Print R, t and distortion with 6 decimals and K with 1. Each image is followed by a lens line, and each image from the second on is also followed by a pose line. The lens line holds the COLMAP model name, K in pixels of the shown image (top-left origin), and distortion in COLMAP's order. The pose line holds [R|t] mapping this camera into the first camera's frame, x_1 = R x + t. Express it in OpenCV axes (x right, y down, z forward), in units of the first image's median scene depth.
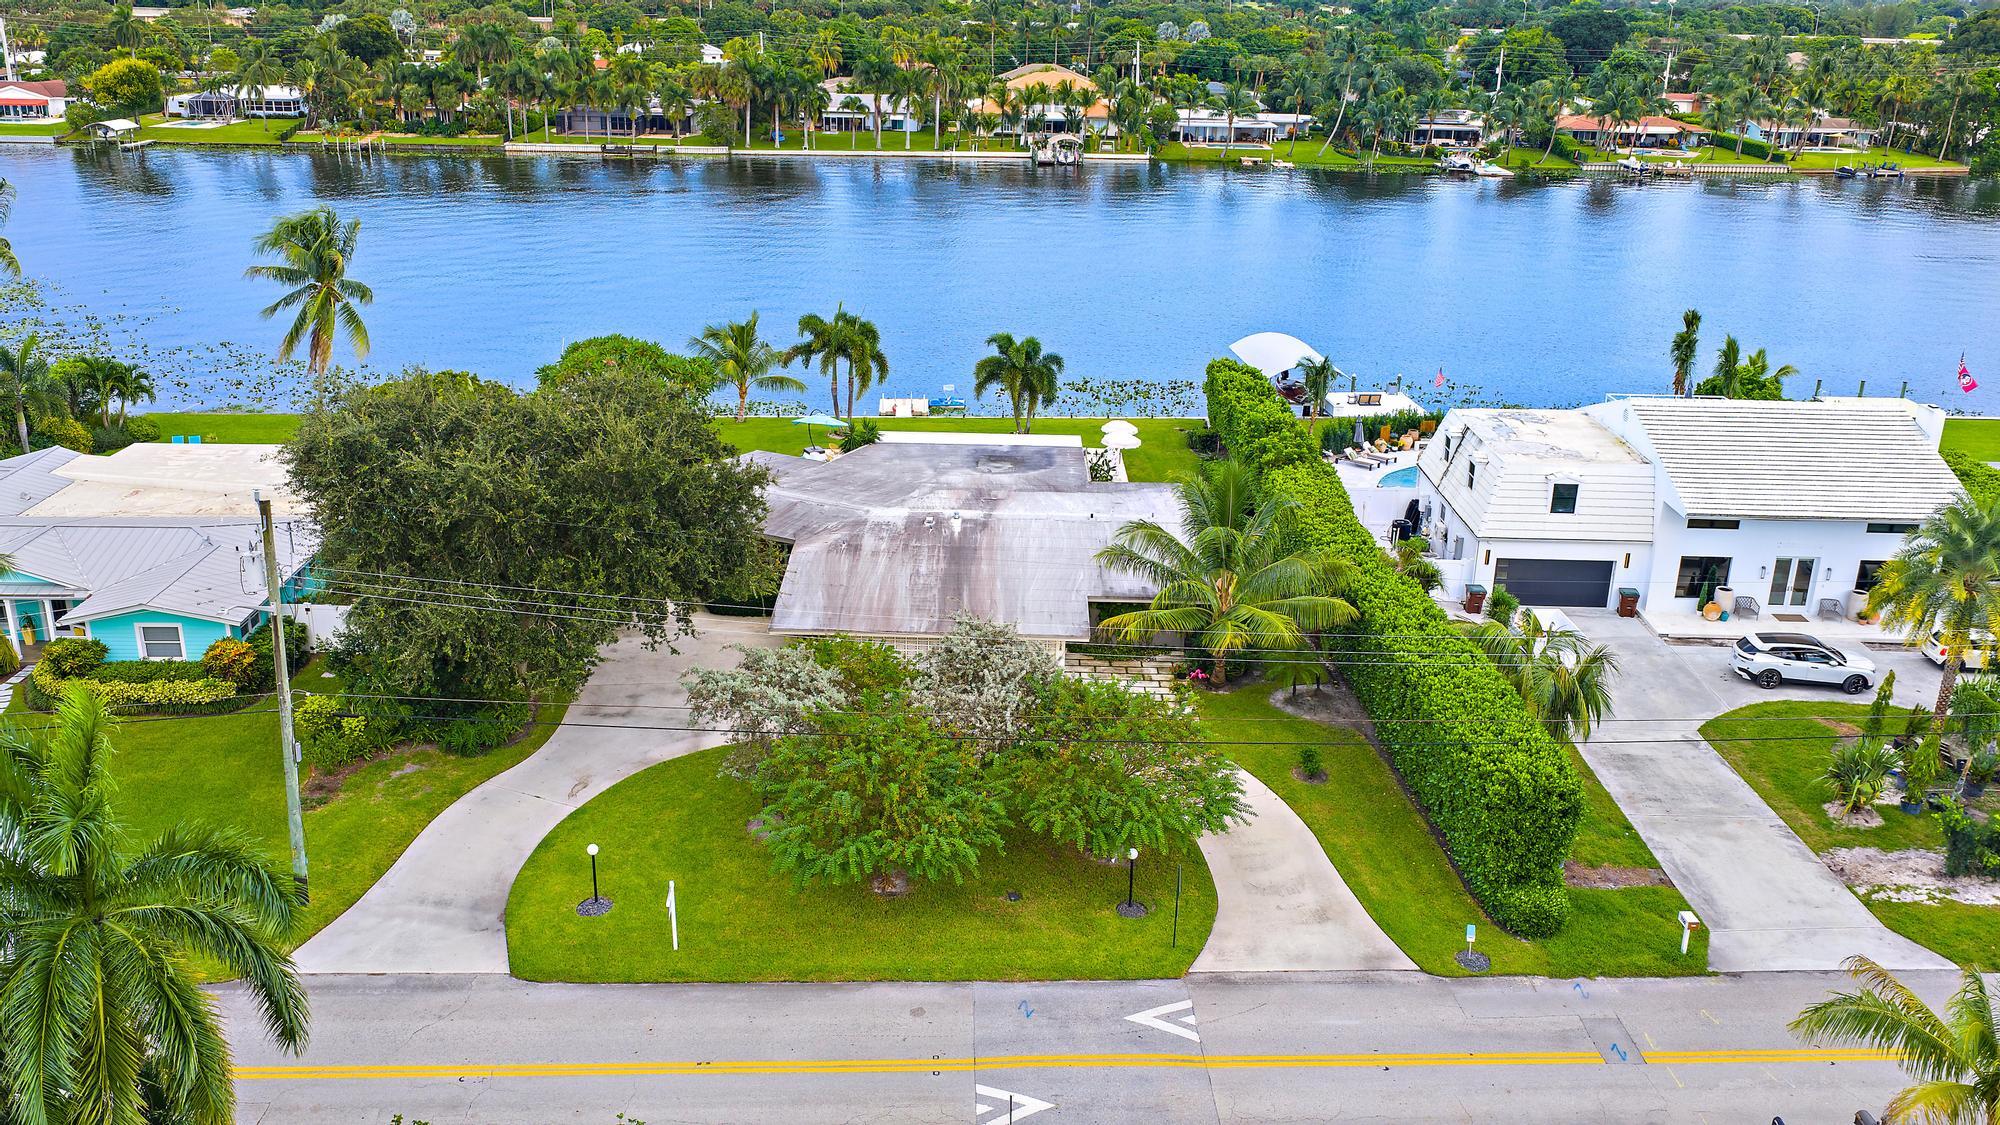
lens RADIAL K [[1698.0, 0, 1000.0], [0, 1698.0, 562.5], [0, 0, 1]] dist [0.022436, -0.033493]
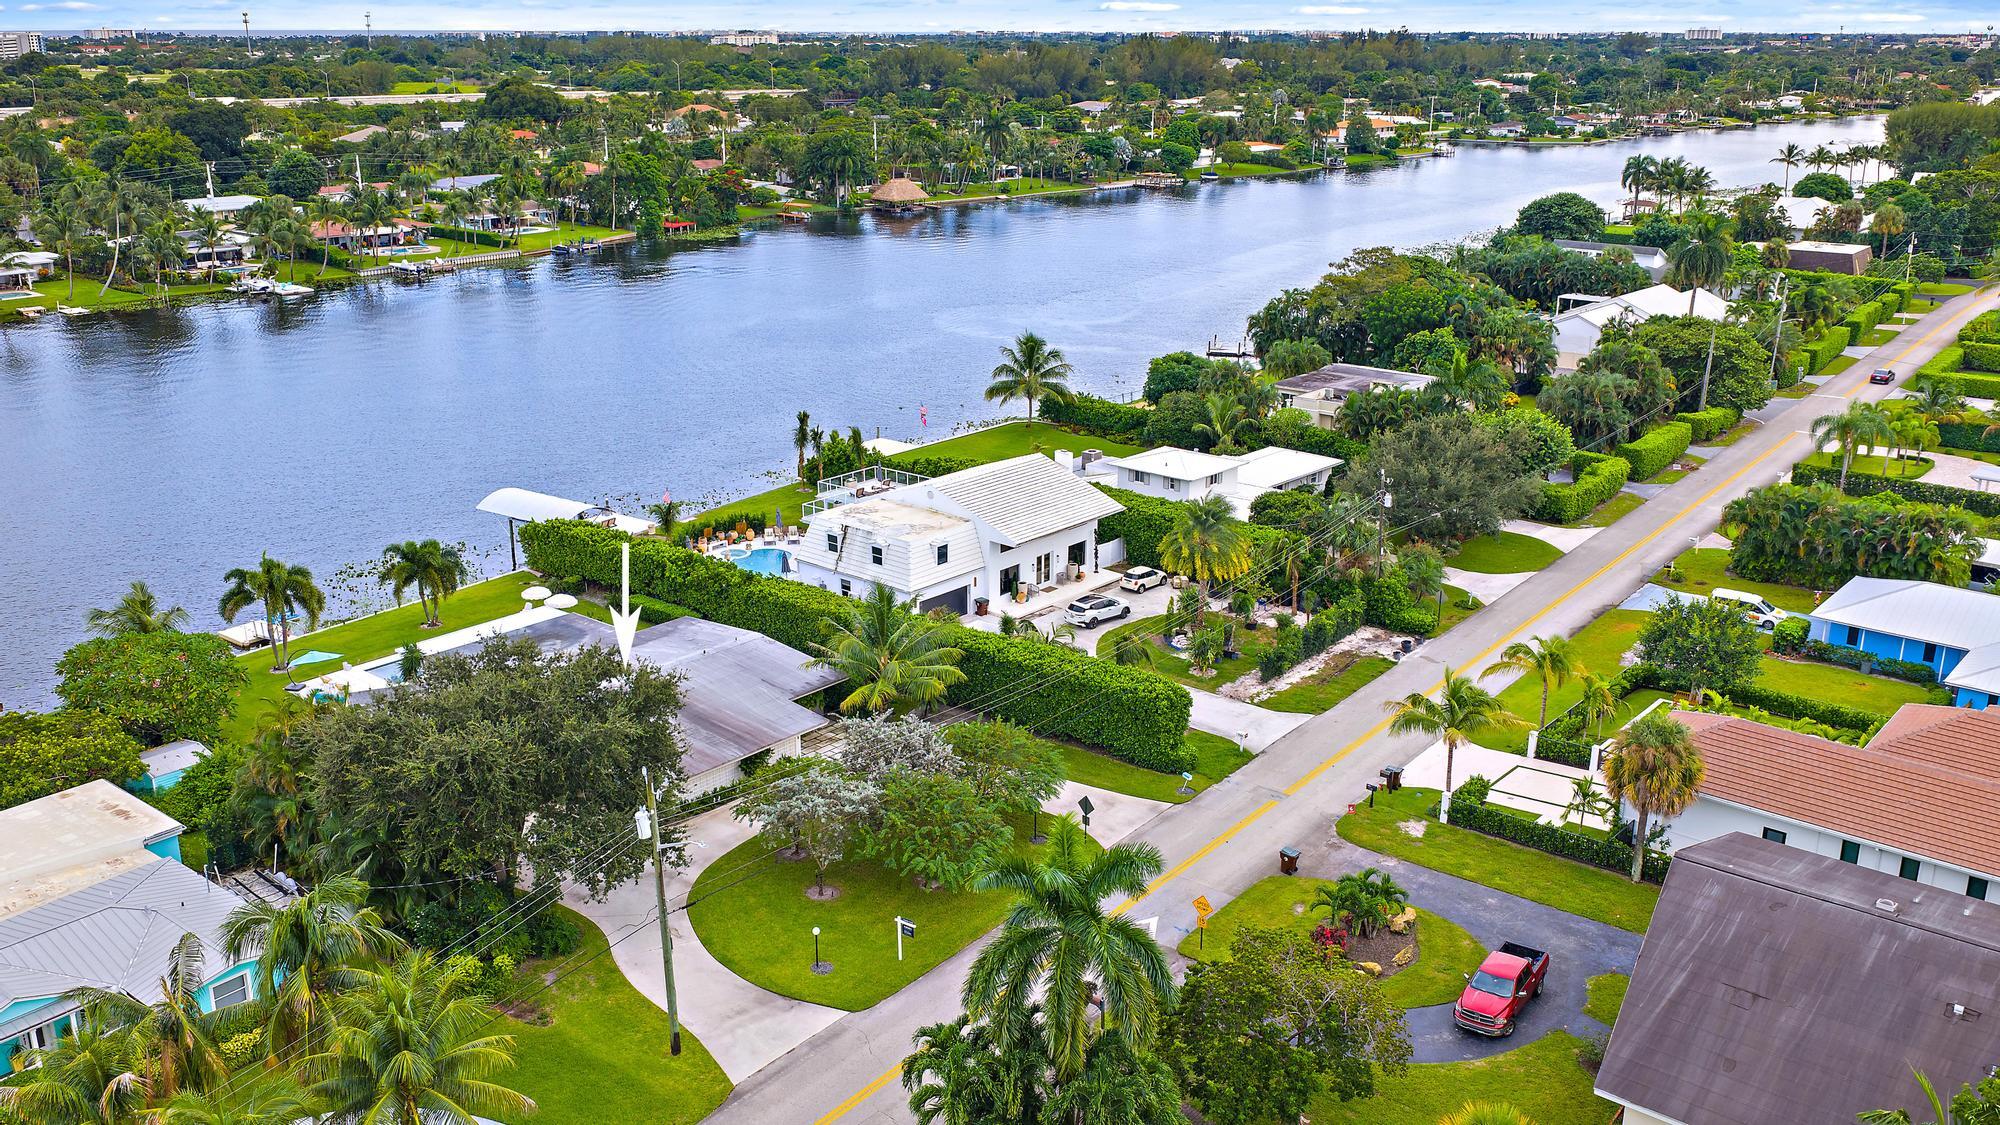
lens RADIAL K [[1698.0, 0, 1000.0], [0, 1698.0, 562.5], [0, 0, 1]] dist [0.022436, -0.033493]
pose [[0.663205, -0.258446, 0.702400, -0.249683], [0.272419, 0.957469, 0.095081, -0.055524], [-0.697100, 0.128288, 0.705404, -0.052694]]
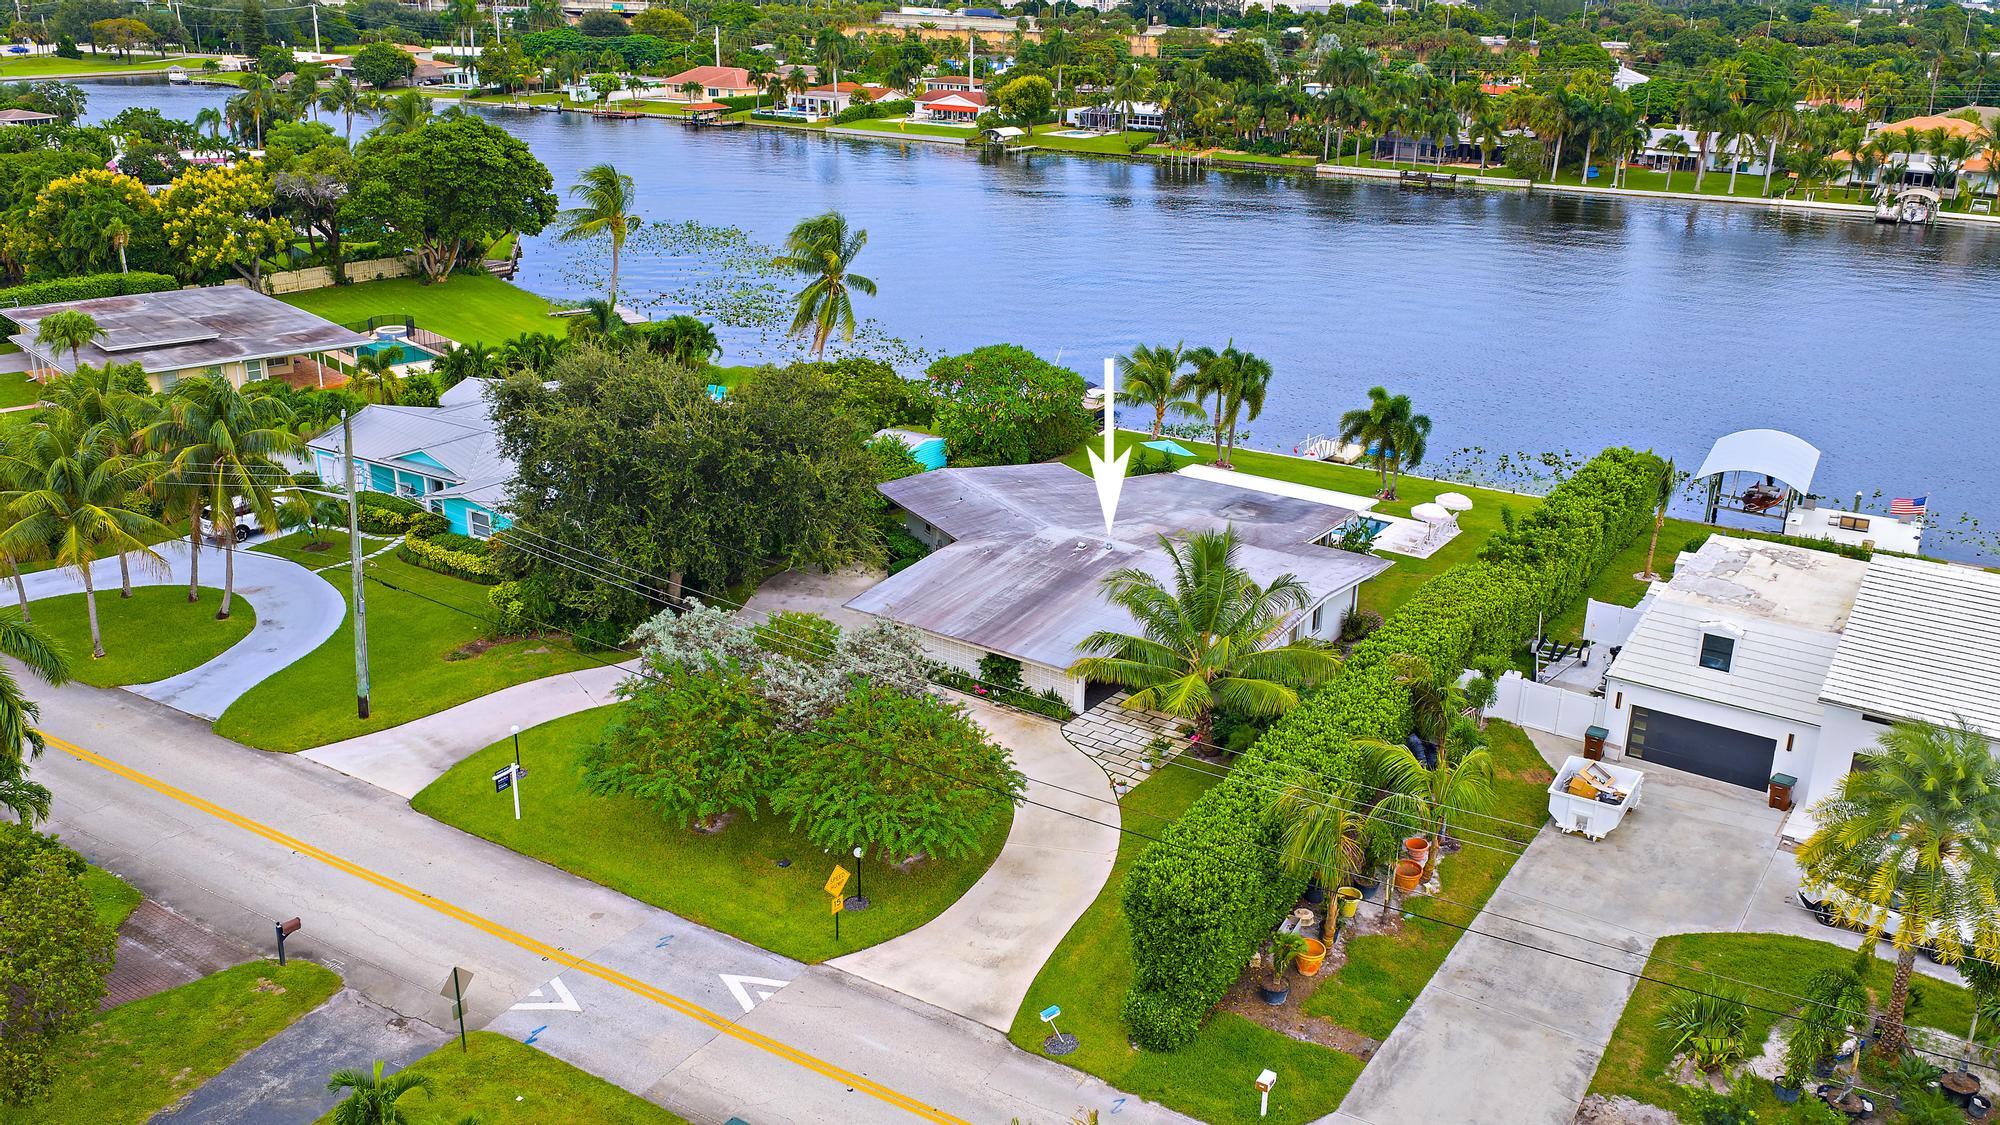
lens RADIAL K [[1698.0, 0, 1000.0], [0, 1698.0, 562.5], [0, 0, 1]] dist [0.022436, -0.033493]
pose [[0.819023, 0.182769, -0.543871, 0.163953], [-0.187355, 0.981140, 0.047574, -0.018358], [0.542309, 0.062933, 0.837819, 0.028984]]
